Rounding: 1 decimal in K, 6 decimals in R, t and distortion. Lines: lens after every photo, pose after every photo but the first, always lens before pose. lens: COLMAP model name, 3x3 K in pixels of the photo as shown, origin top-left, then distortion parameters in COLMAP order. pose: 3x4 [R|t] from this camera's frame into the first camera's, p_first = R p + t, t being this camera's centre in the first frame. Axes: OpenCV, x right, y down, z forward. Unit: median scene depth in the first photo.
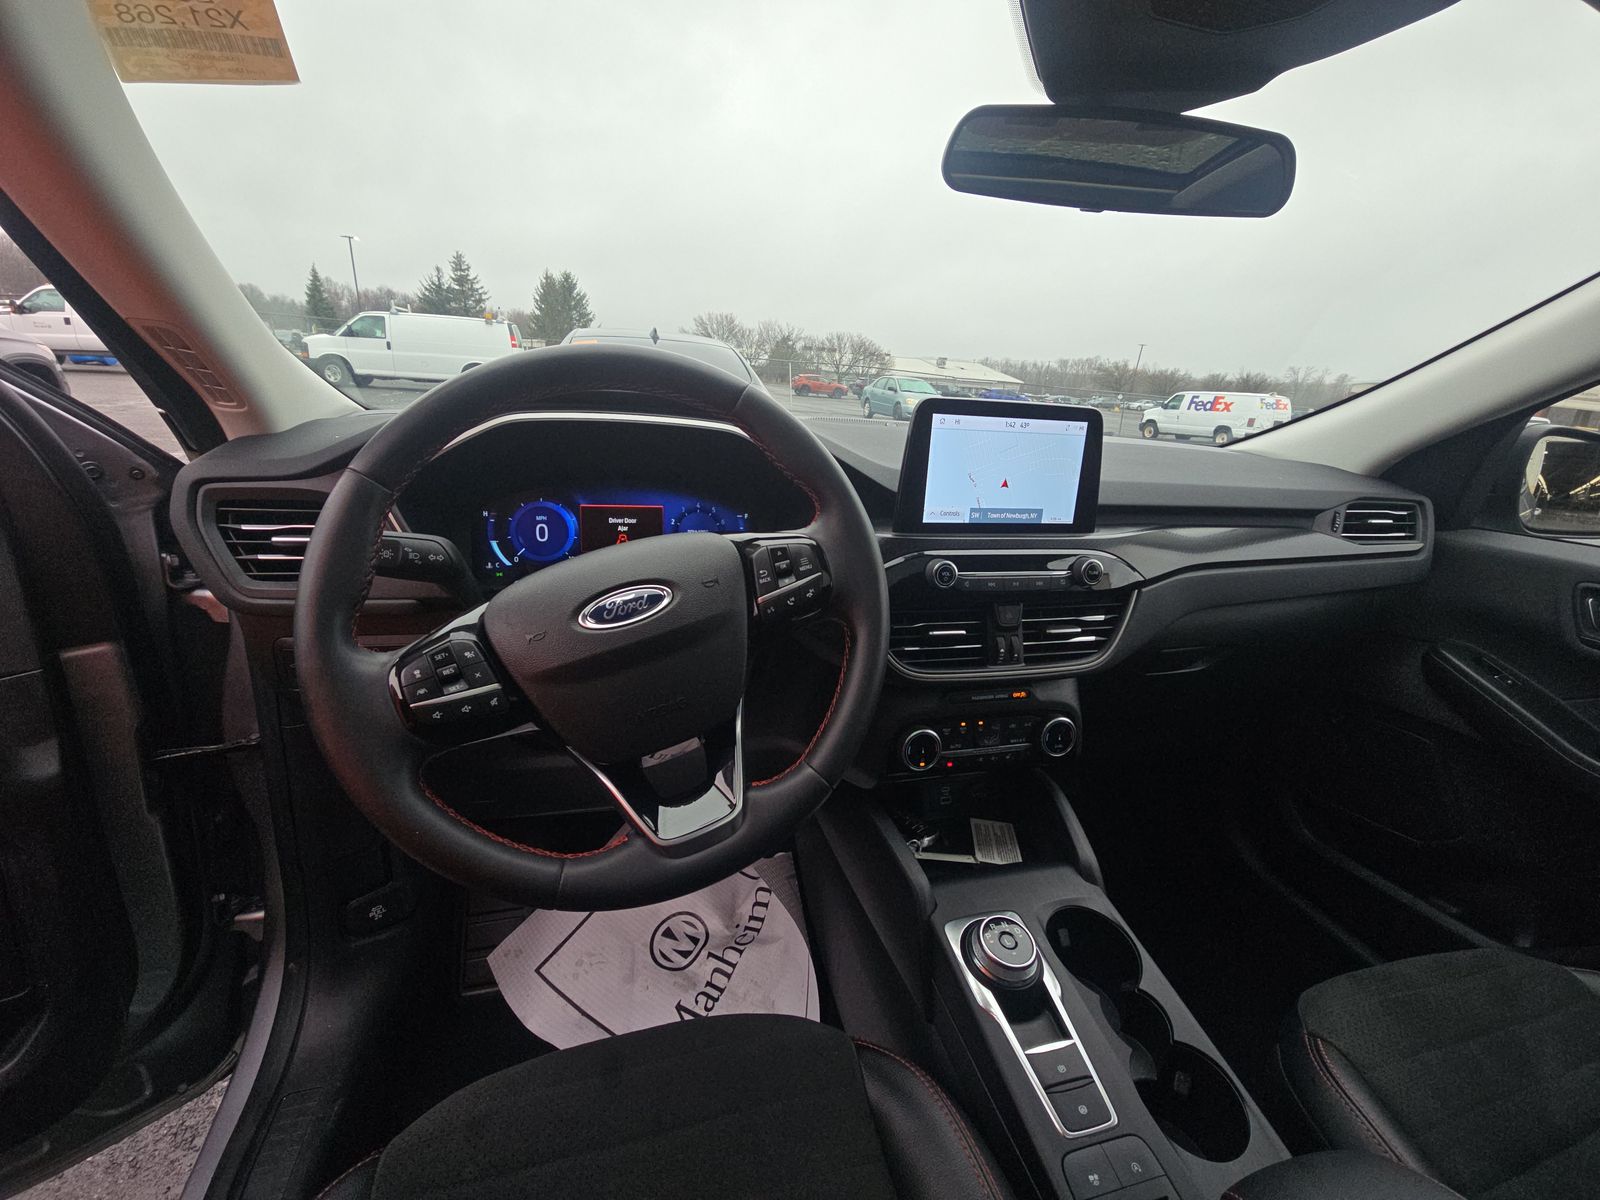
lens RADIAL K [[647.5, 0, 800.0], [0, 647.5, 600.0], [0, 0, 1]] dist [-0.000565, 0.000021]
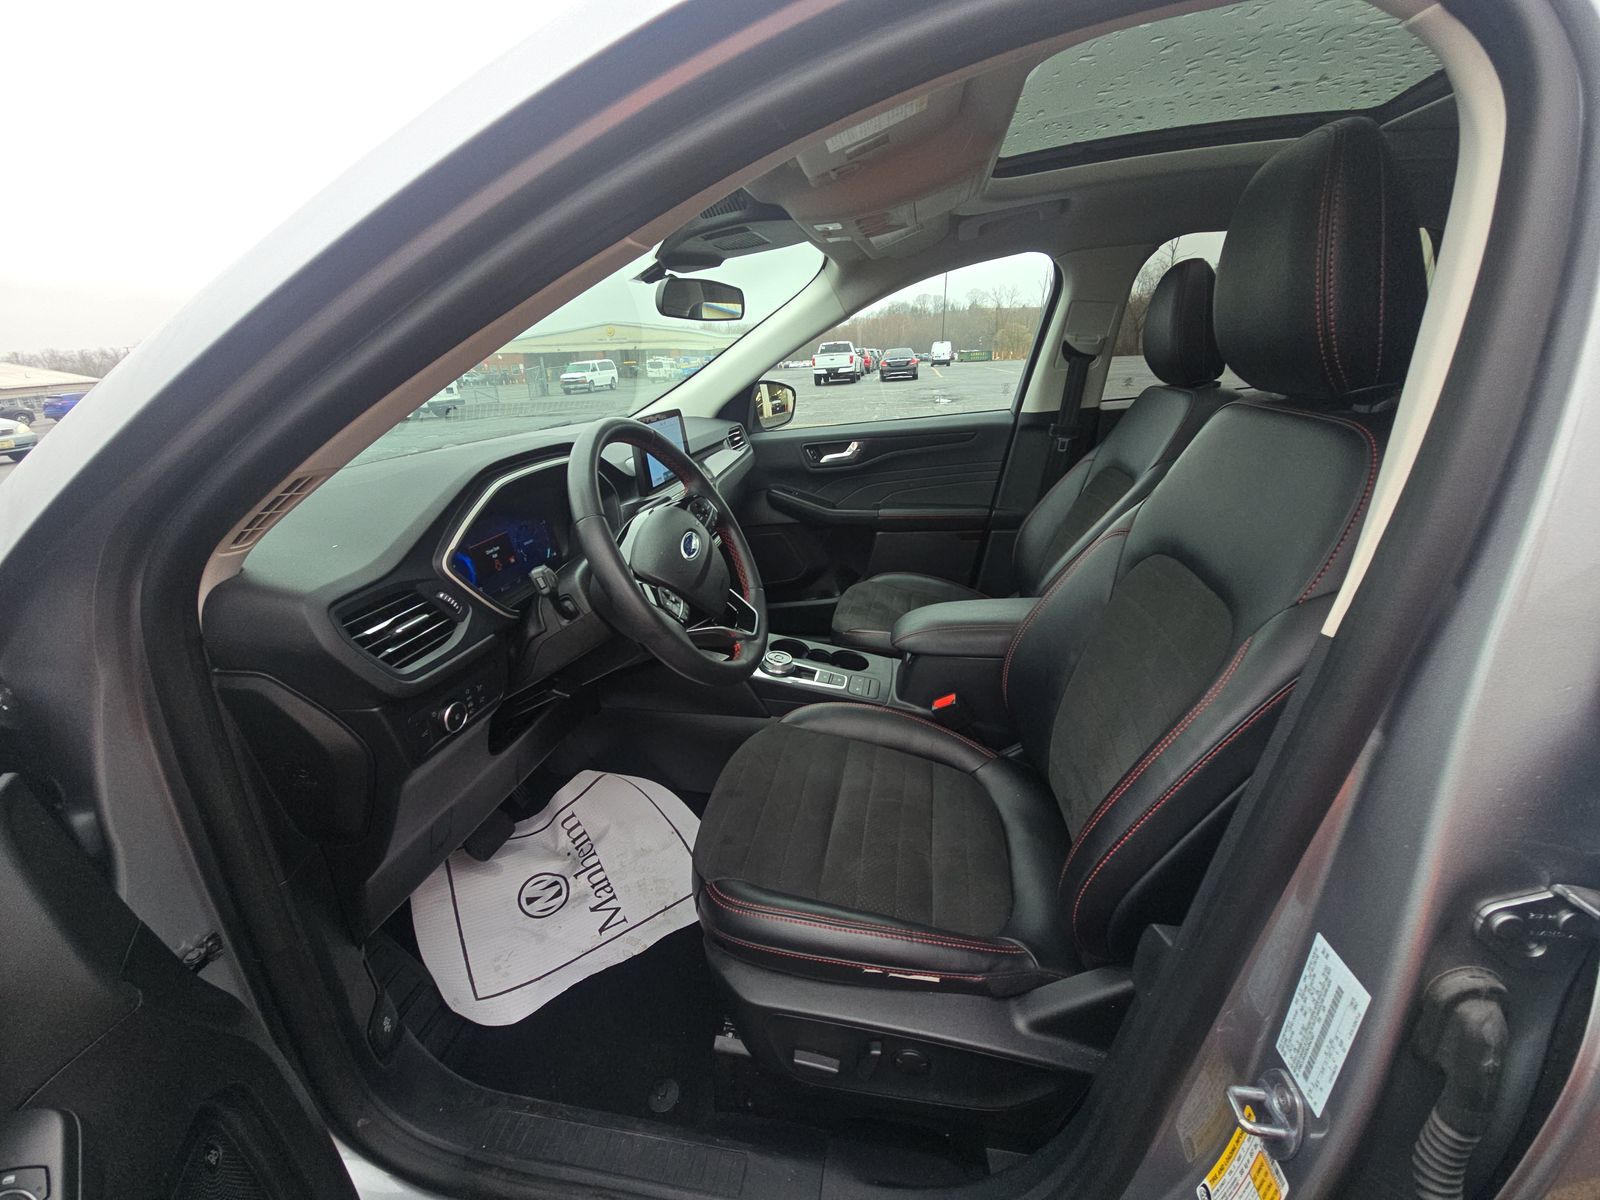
lens RADIAL K [[647.5, 0, 800.0], [0, 647.5, 600.0], [0, 0, 1]] dist [-0.000565, 0.000021]
pose [[0.425959, -0.402239, 0.810409, -0.785715], [0.369443, 0.894983, 0.250033, -0.091448], [-0.825876, 0.192896, 0.529831, -0.139281]]
